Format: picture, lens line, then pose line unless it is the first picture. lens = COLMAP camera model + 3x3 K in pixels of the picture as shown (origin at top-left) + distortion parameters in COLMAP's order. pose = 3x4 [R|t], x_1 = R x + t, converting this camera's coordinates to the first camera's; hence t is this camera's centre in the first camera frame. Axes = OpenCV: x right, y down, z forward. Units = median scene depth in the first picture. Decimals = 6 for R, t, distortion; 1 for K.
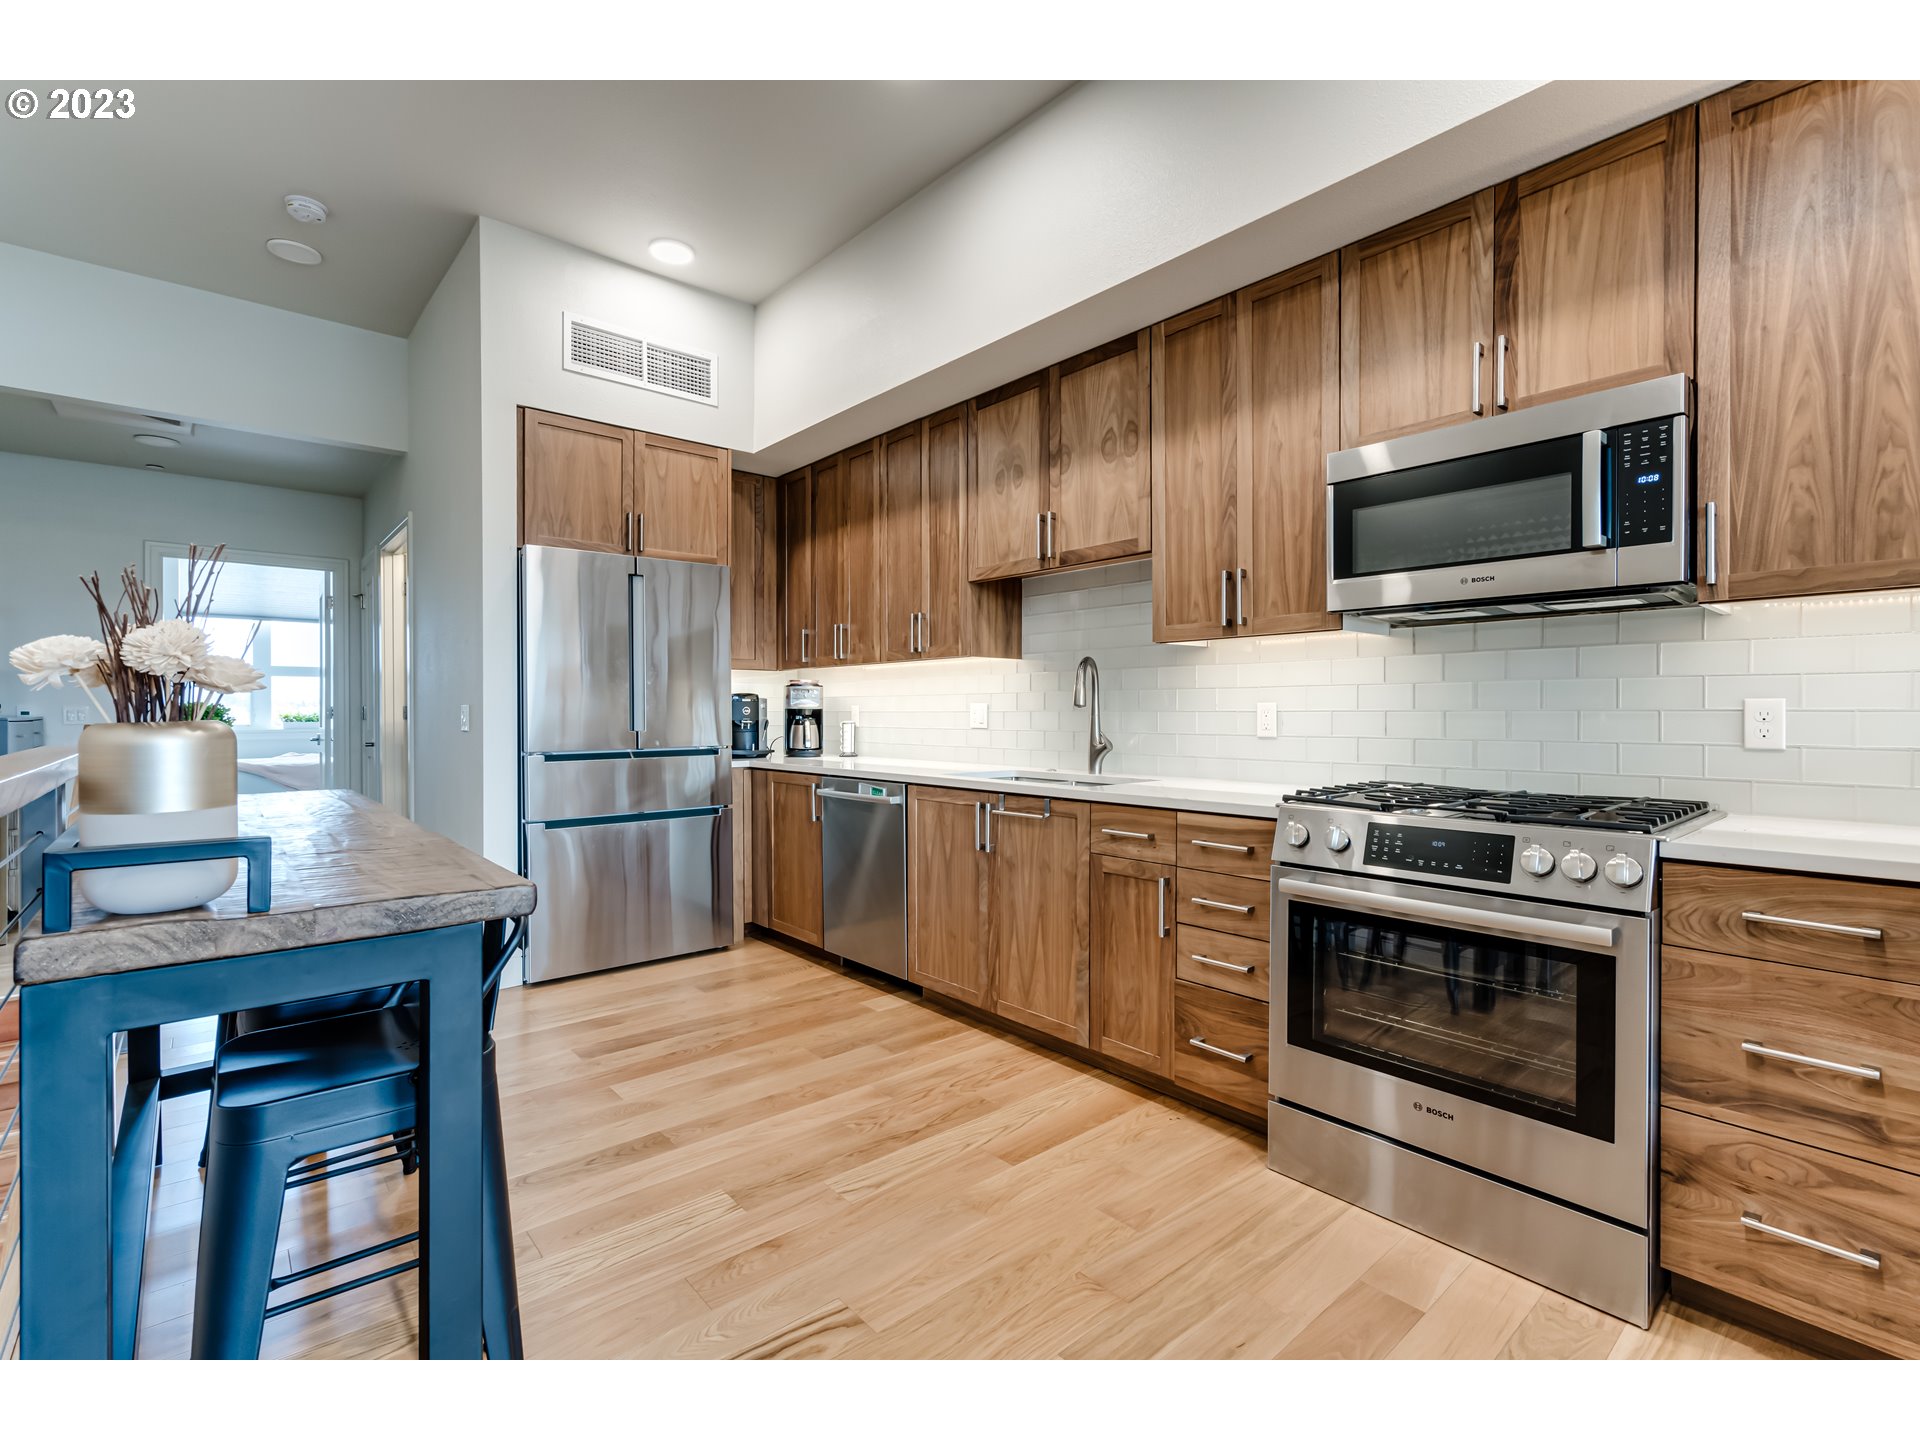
lens RADIAL K [[879.1, 0, 960.0], [0, 879.1, 720.0], [0, 0, 1]] dist [-0.000142, -0.000007]
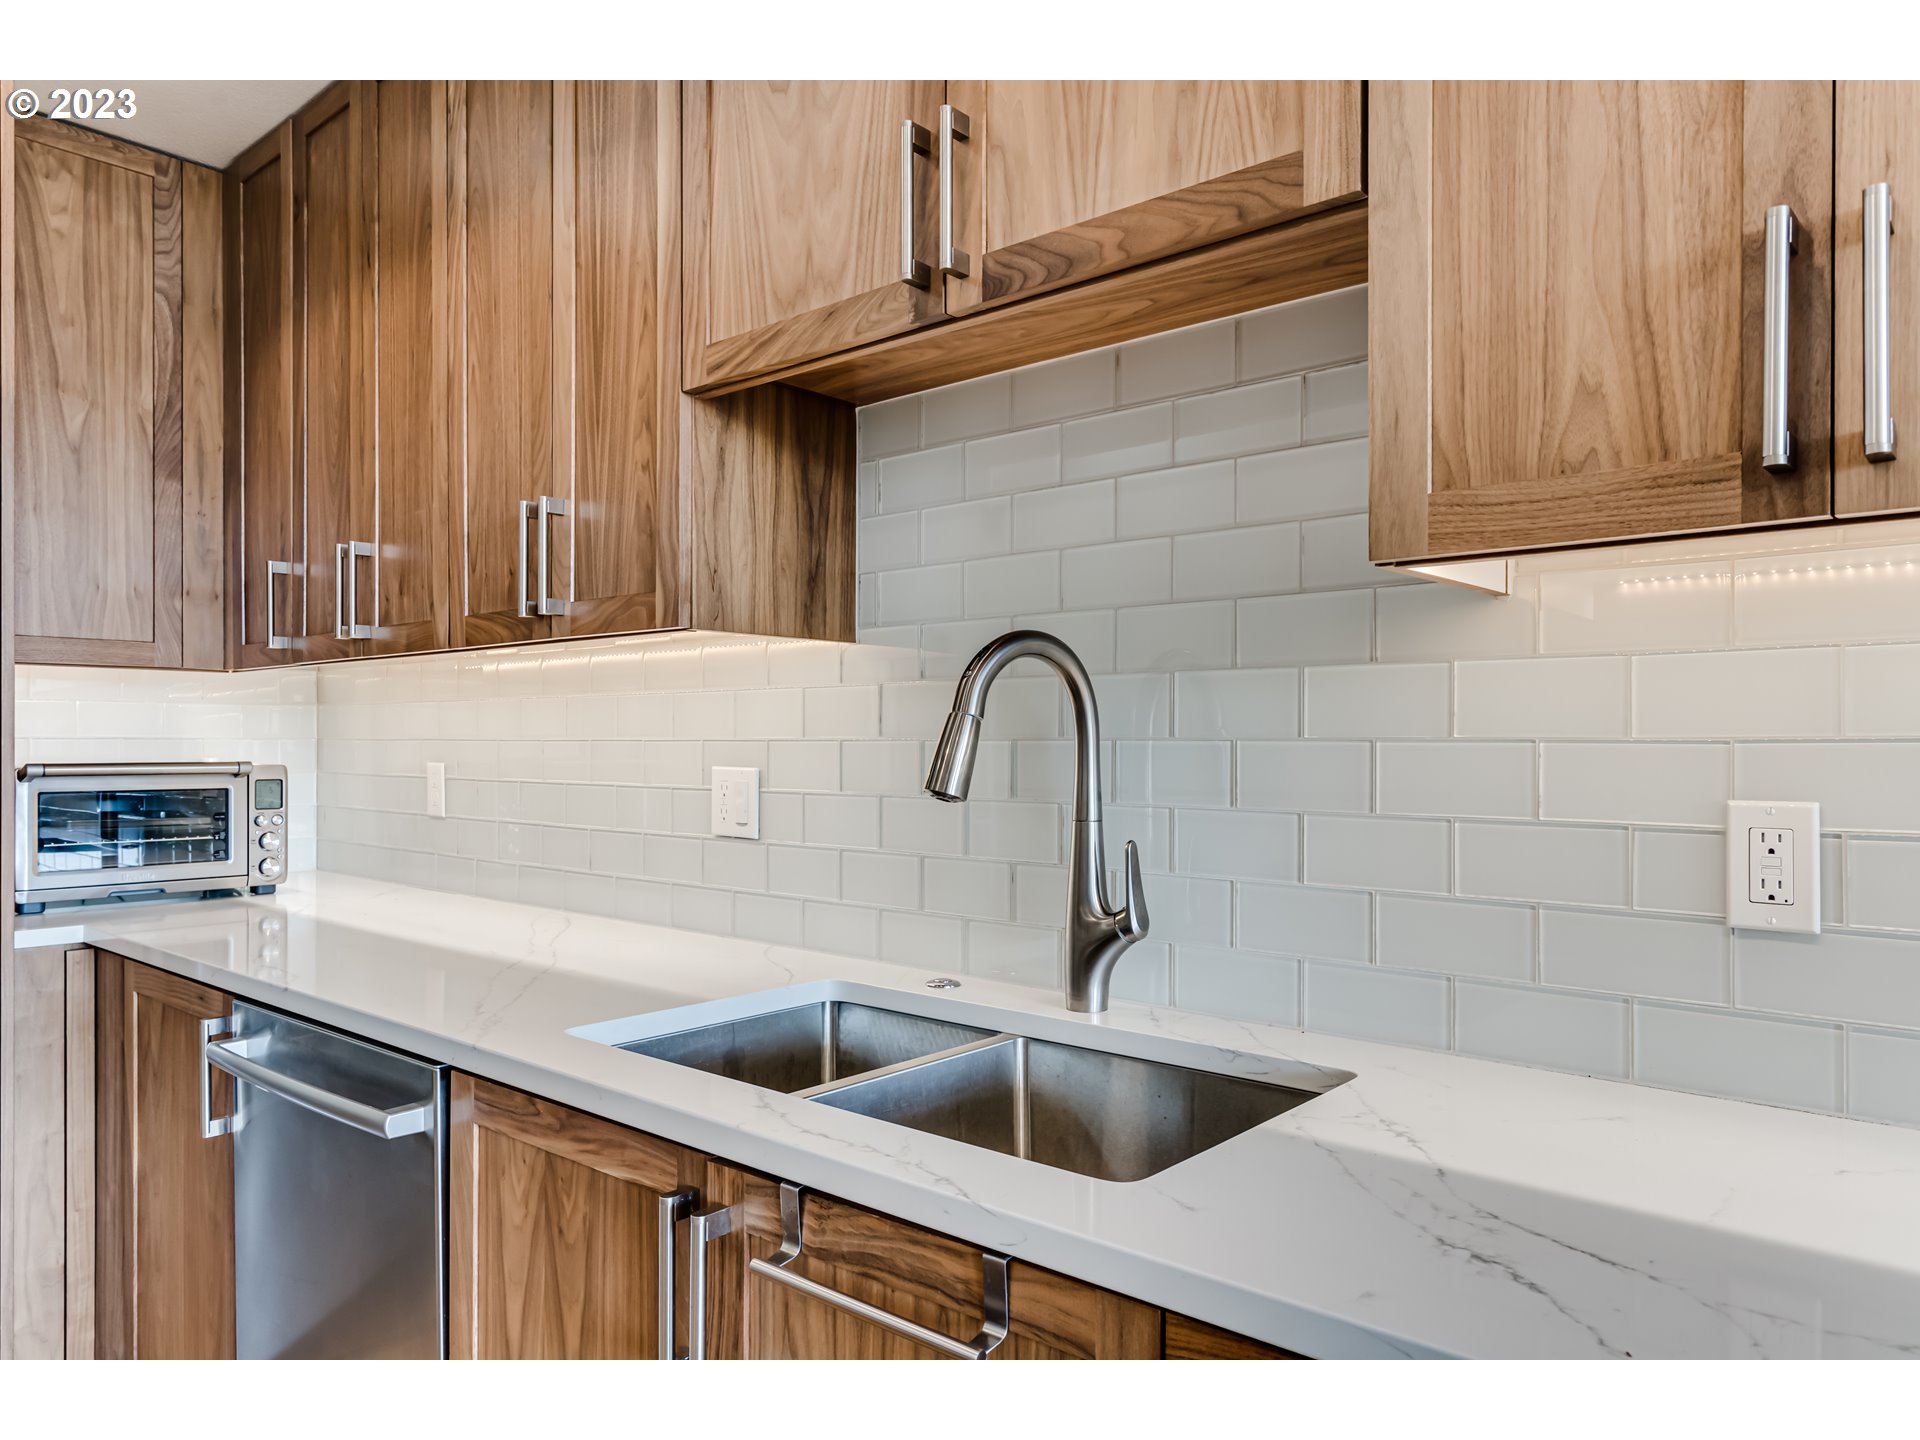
lens RADIAL K [[1280.0, 0, 960.0], [0, 1280.0, 720.0], [0, 0, 1]] dist [0.000917, 0.000143]
pose [[0.990767, 0.004174, 0.135513, 0.045257], [-0.000374, 0.999606, -0.028053, -0.027180], [-0.135577, 0.027743, 0.990378, 0.529059]]
